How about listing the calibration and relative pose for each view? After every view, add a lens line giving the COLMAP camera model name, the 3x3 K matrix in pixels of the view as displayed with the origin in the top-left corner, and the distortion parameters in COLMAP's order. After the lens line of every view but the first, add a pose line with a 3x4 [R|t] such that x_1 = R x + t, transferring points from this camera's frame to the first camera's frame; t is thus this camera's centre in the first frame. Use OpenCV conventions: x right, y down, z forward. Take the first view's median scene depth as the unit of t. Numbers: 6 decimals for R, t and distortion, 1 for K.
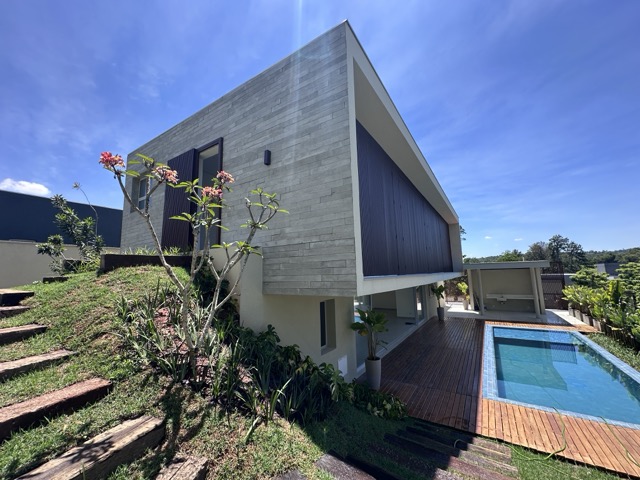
lens RADIAL K [[257.1, 0, 320.1], [0, 257.1, 240.5], [0, 0, 1]] dist [-0.004105, 0.001126]
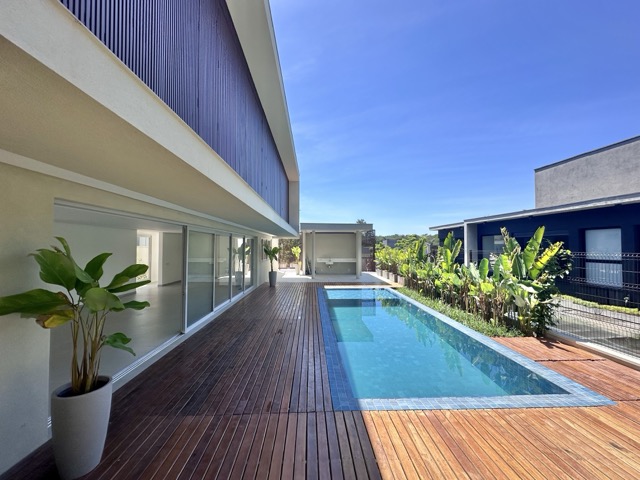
lens RADIAL K [[257.1, 0, 320.9], [0, 257.1, 240.9], [0, 0, 1]] dist [-0.004105, 0.001126]
pose [[0.818768, 0.040226, 0.572713, 0.335145], [-0.097412, 0.992812, 0.069530, 0.263693], [-0.565800, -0.112718, 0.816802, 0.706462]]
